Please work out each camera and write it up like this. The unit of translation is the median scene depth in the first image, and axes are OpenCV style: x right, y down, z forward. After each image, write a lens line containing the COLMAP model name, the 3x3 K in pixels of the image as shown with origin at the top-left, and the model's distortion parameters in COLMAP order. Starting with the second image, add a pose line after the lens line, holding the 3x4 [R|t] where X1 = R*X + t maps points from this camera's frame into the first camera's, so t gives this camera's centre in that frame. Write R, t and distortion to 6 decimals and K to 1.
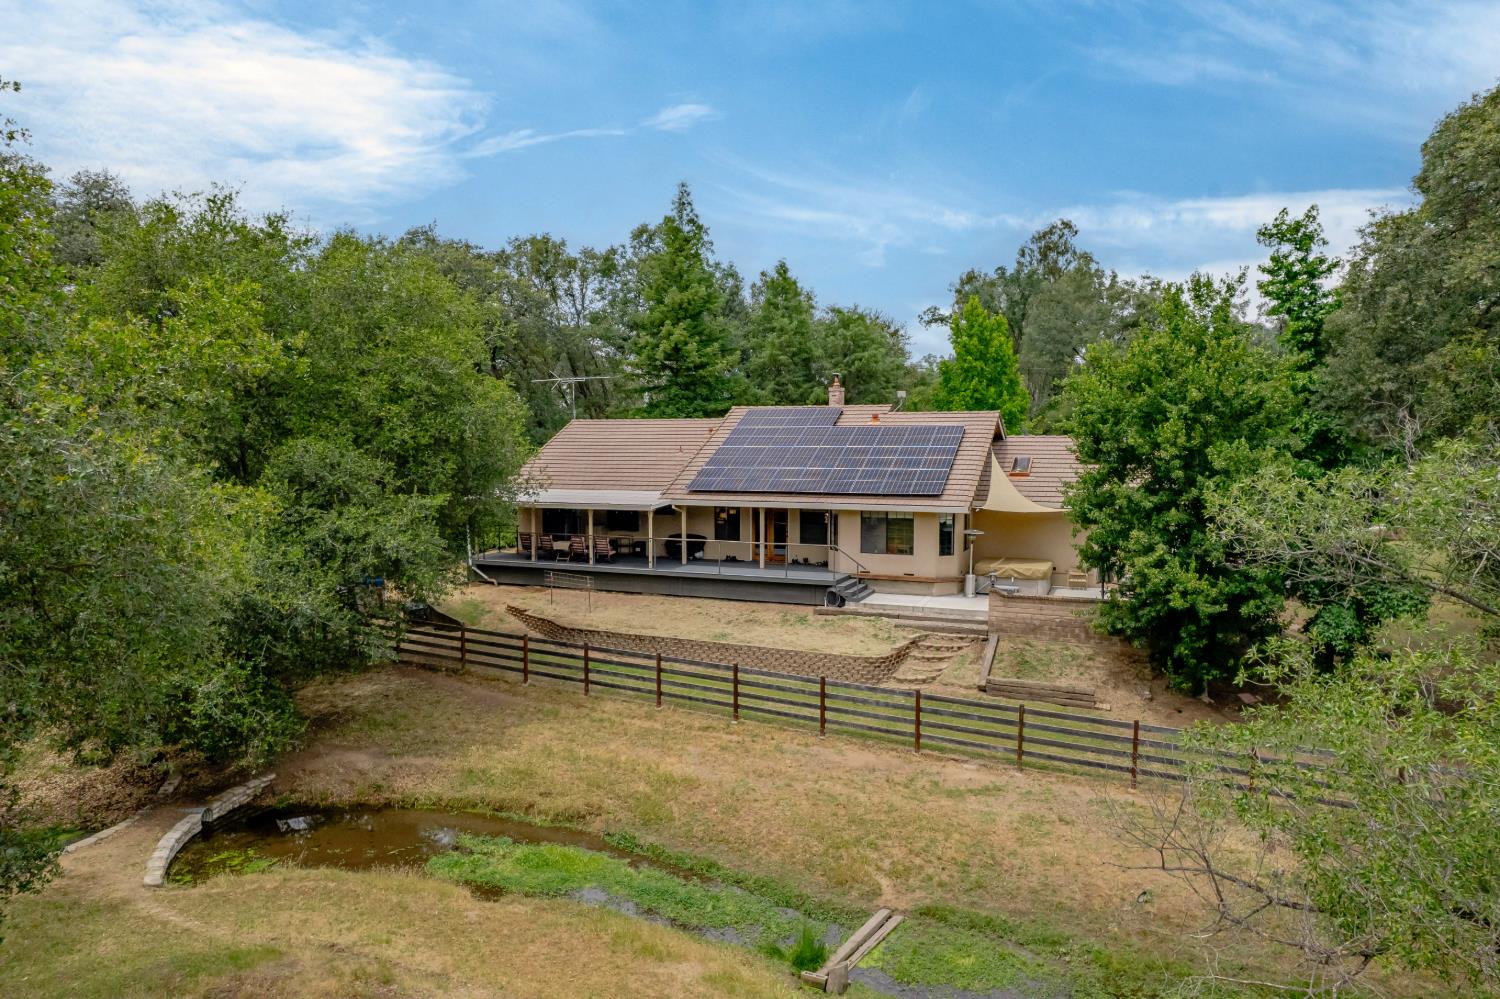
lens RADIAL K [[956.8, 0, 750.0], [0, 956.8, 499.5], [0, 0, 1]] dist [-0.068512, 0.045666]
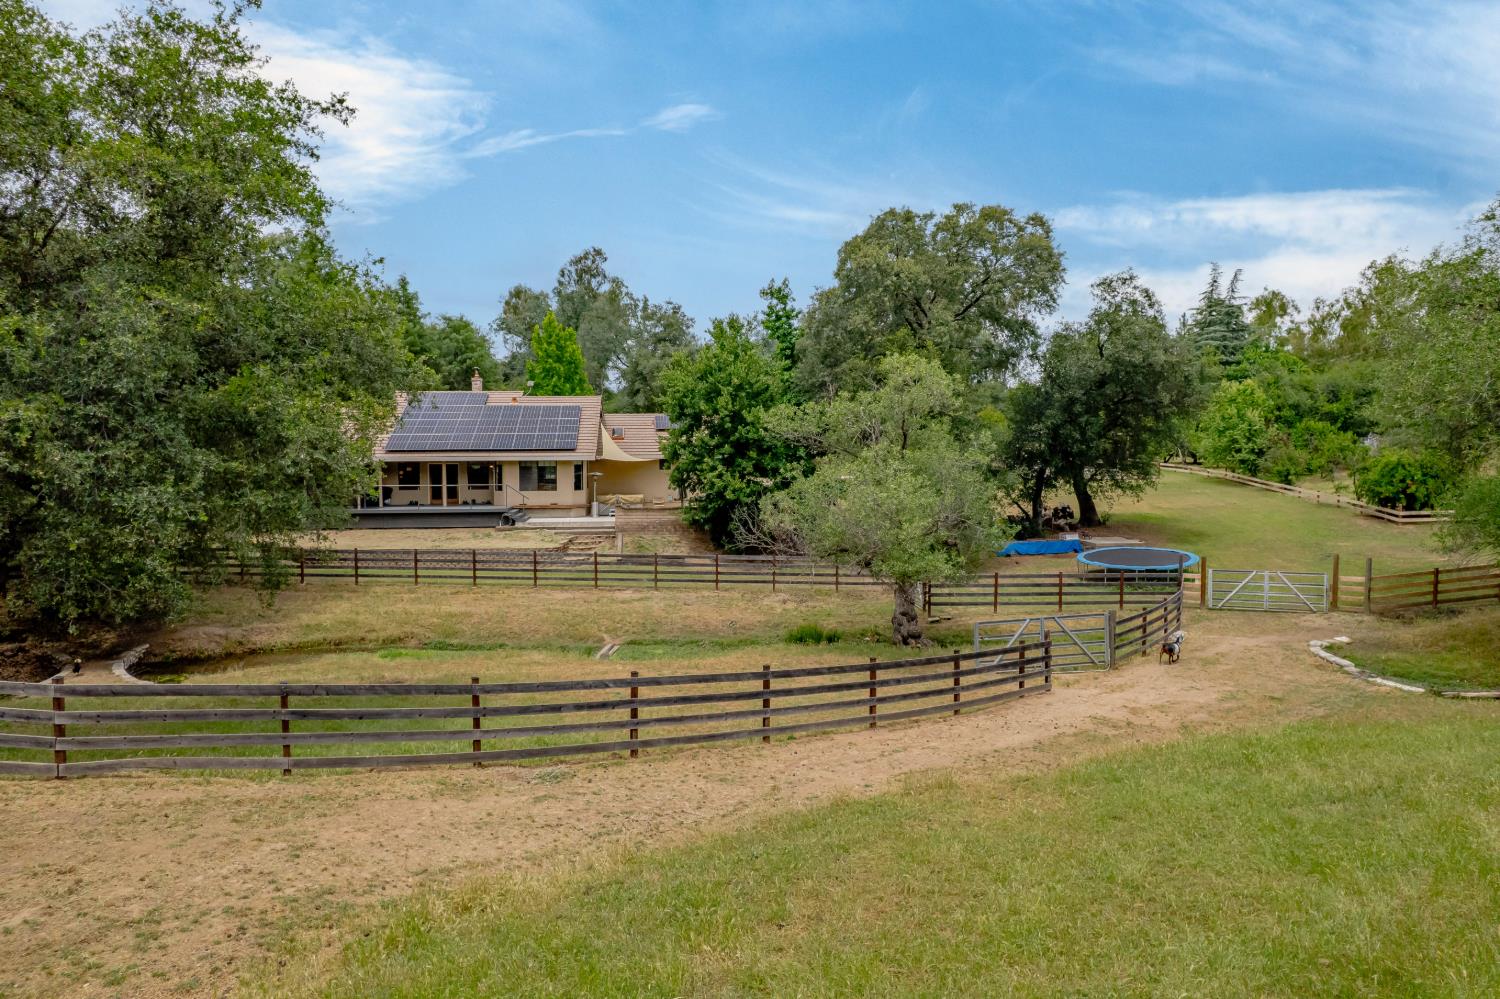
lens RADIAL K [[1053.1, 0, 750.0], [0, 1053.1, 499.5], [0, 0, 1]] dist [-0.088823, 0.084045]
pose [[0.871984, -0.025533, 0.488868, -0.415547], [0.035914, 0.999284, -0.011867, 0.117045], [-0.488215, 0.027905, 0.872277, -0.643710]]
